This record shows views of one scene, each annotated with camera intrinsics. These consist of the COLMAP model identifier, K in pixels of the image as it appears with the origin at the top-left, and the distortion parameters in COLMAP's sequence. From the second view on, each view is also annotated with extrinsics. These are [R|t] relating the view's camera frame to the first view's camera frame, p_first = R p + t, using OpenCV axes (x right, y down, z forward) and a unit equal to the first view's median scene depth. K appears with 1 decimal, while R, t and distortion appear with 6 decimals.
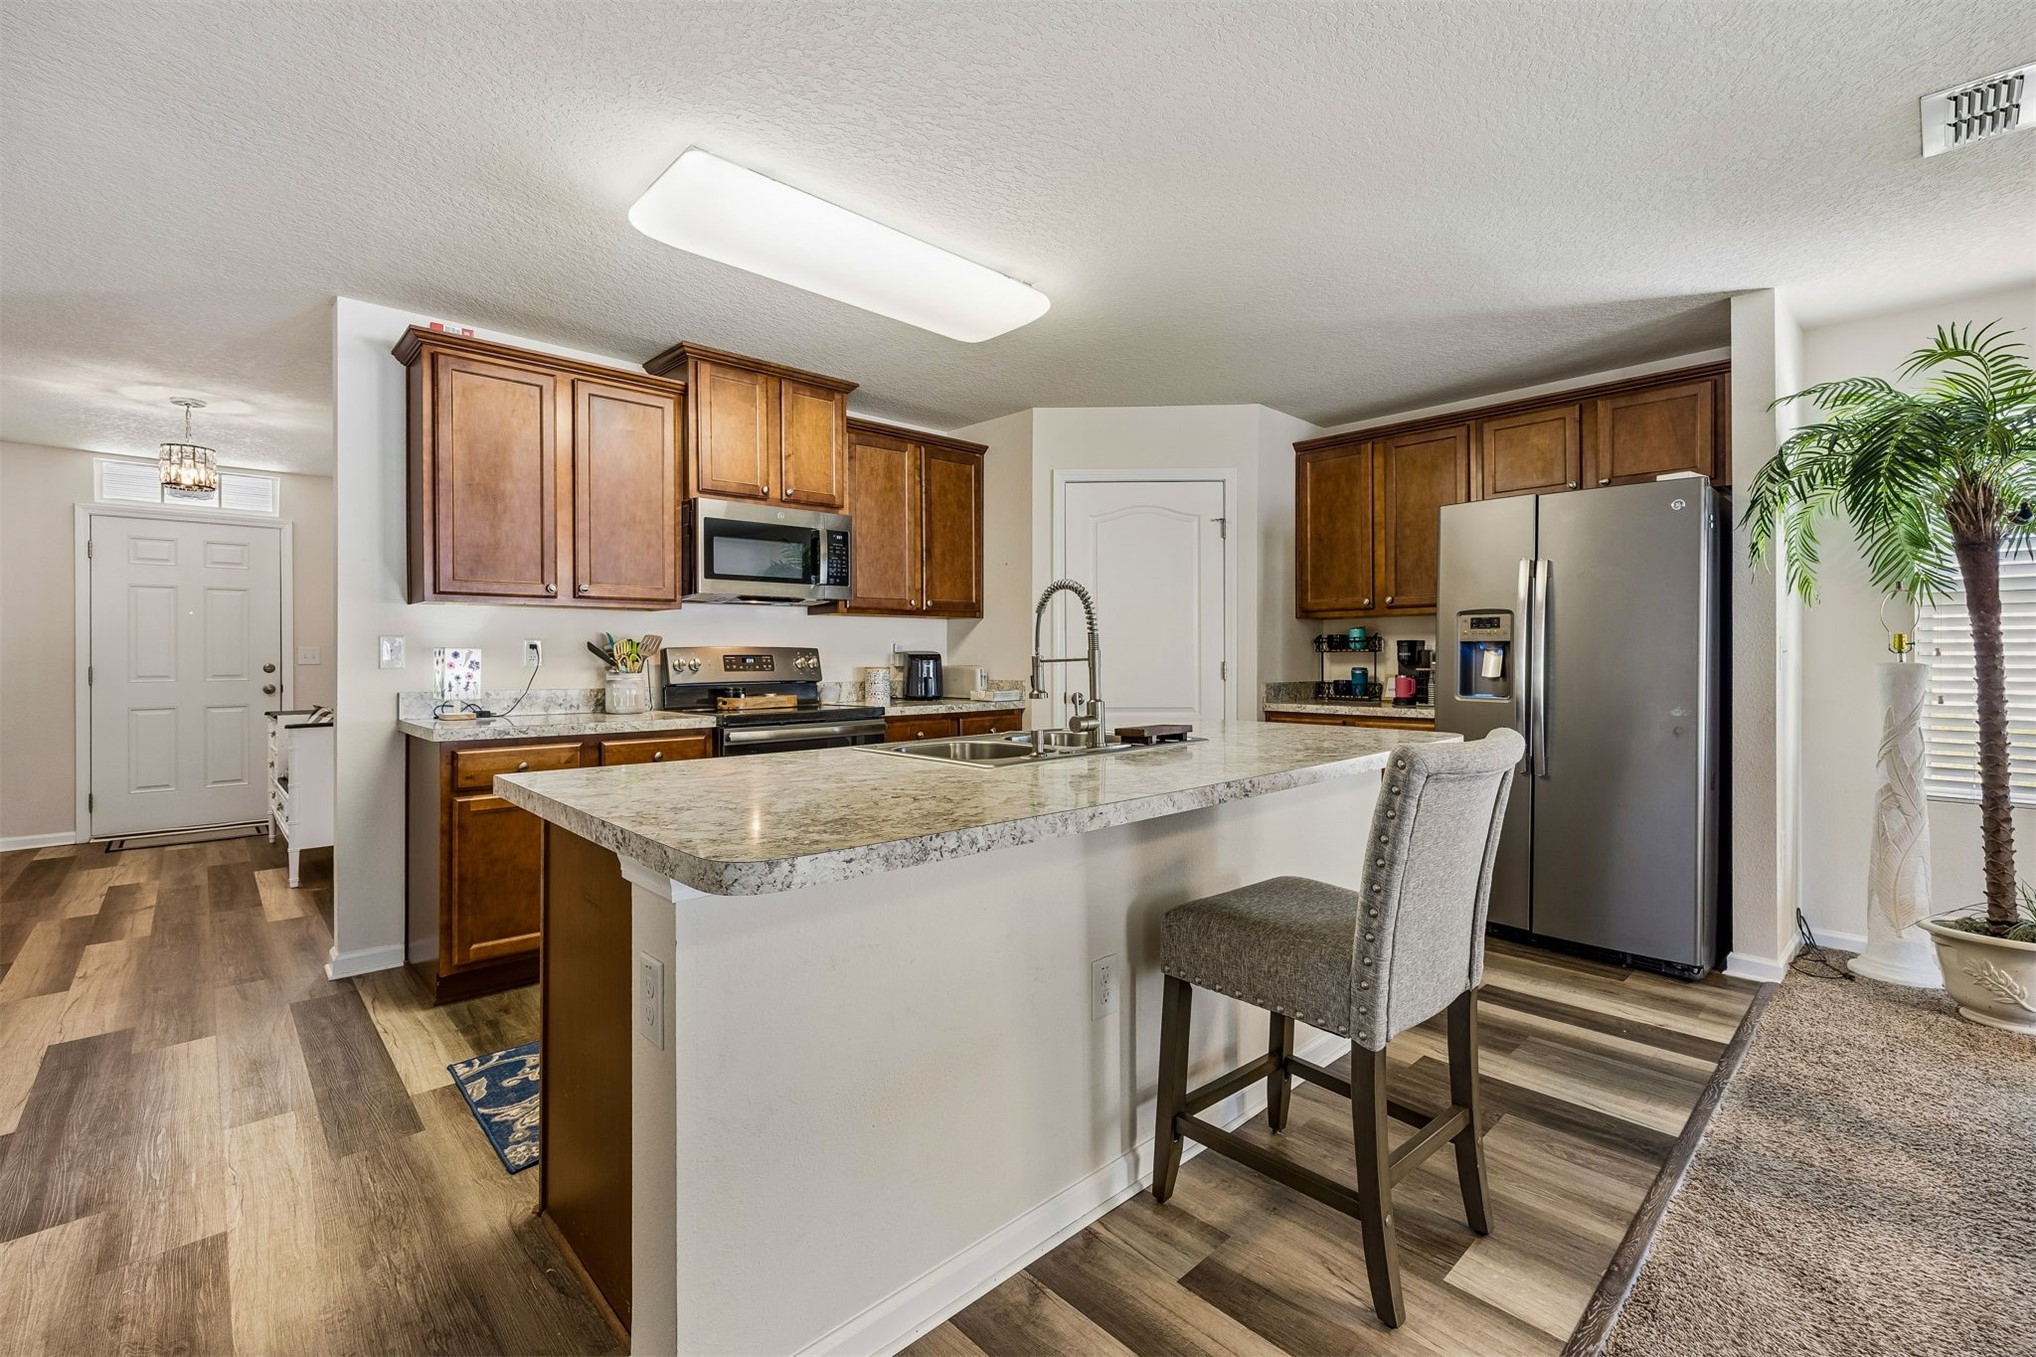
lens RADIAL K [[872.9, 0, 1016.3], [0, 872.9, 653.2], [0, 0, 1]] dist [0.000382, 0.000115]
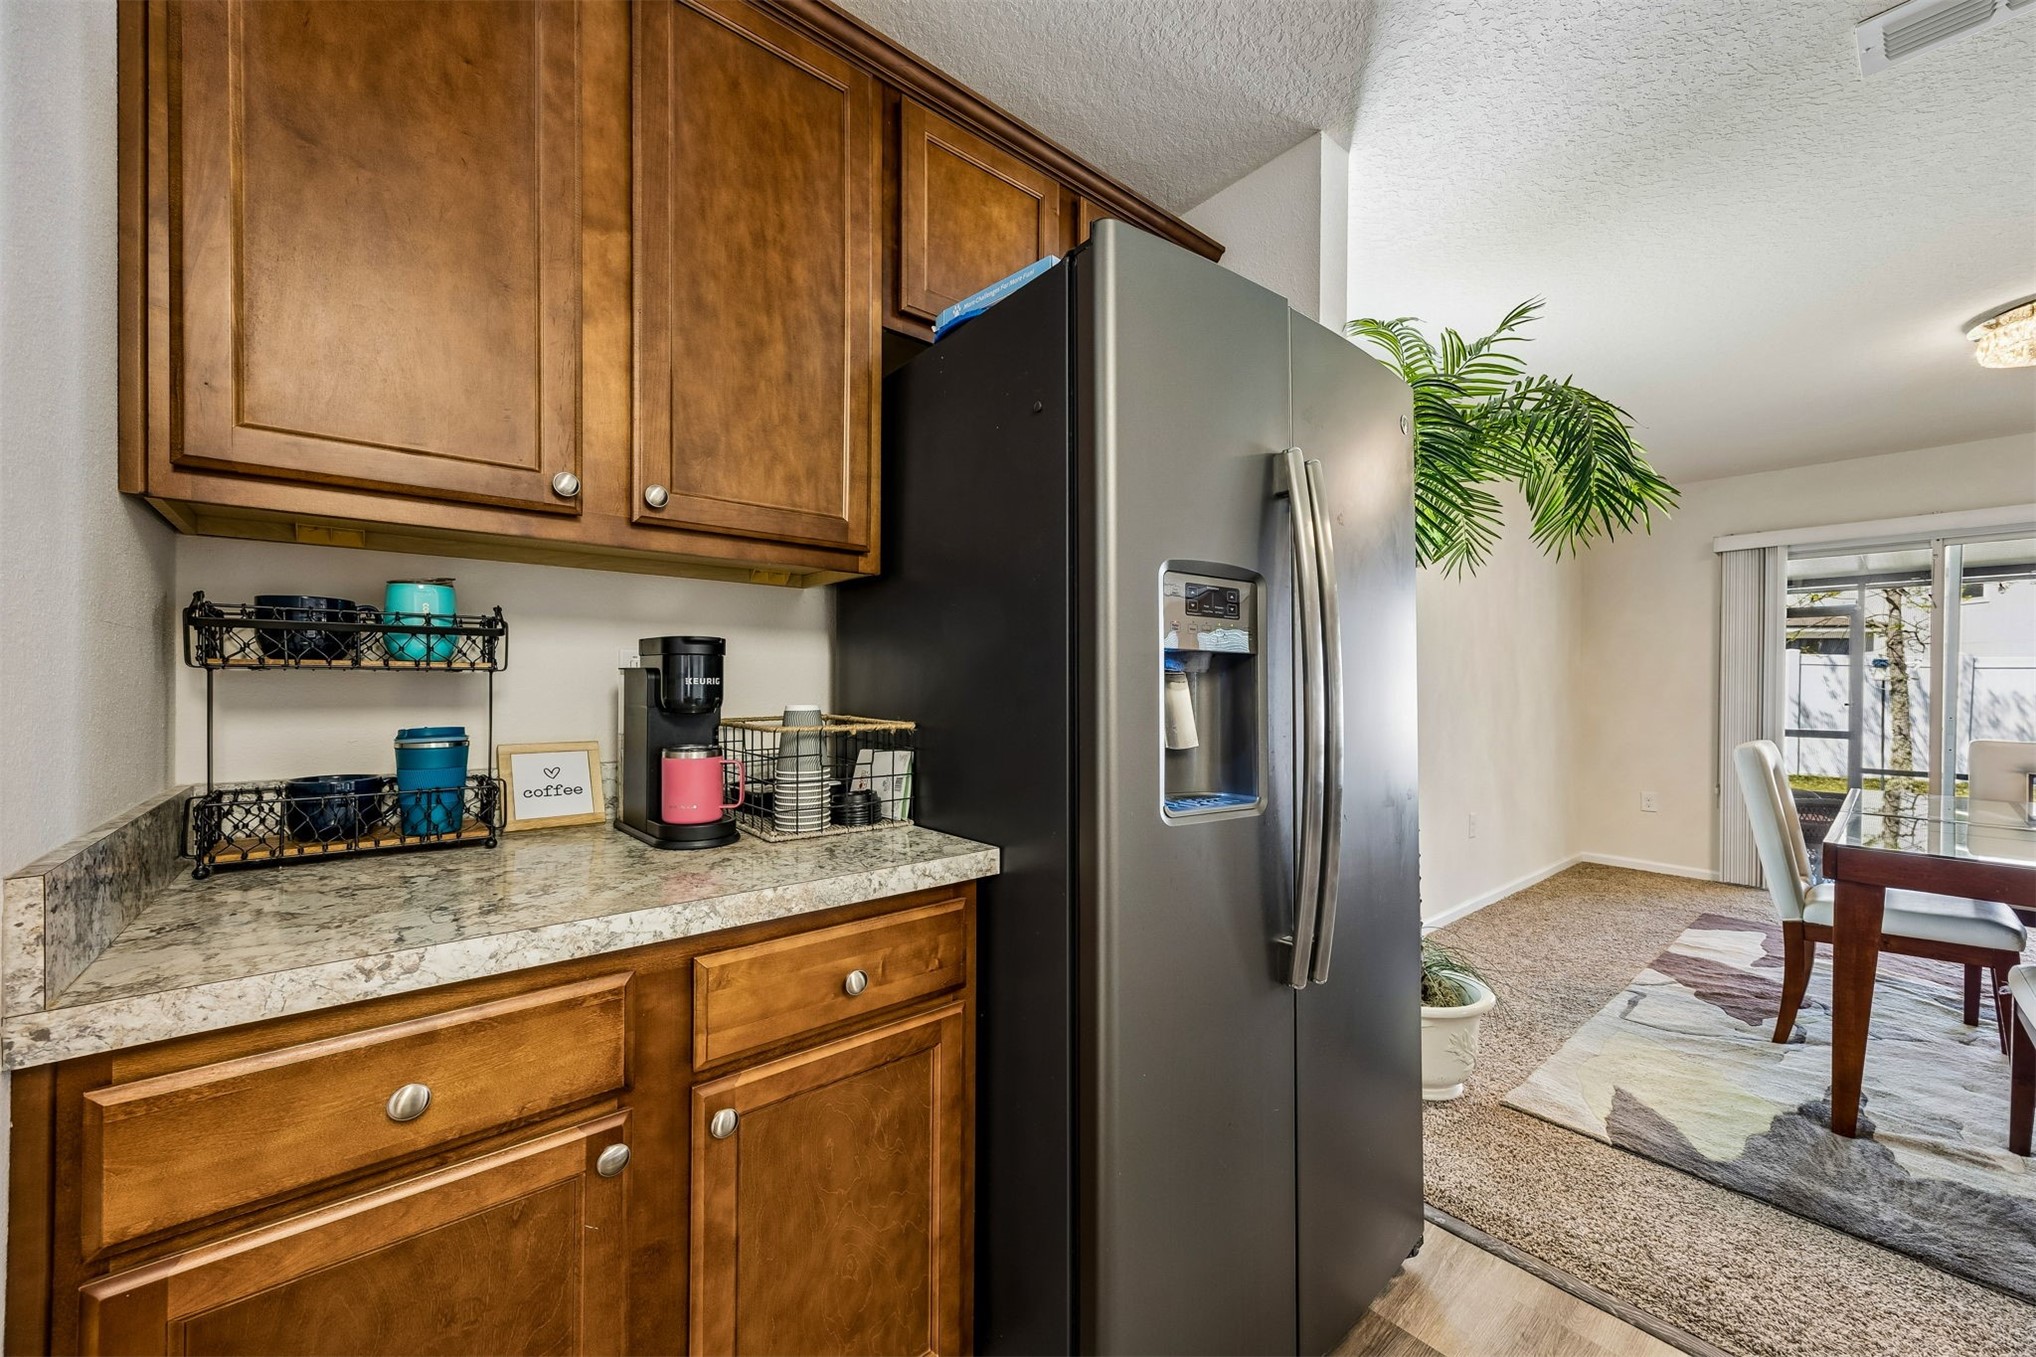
lens RADIAL K [[767.1, 0, 1016.7], [0, 767.1, 685.0], [0, 0, 1]] dist [0.002026, 0.000254]
pose [[0.067767, 0.001973, 0.997699, 0.216018], [-0.012807, 0.999917, -0.001108, 0.001588], [-0.997619, -0.012702, 0.067787, 1.060246]]
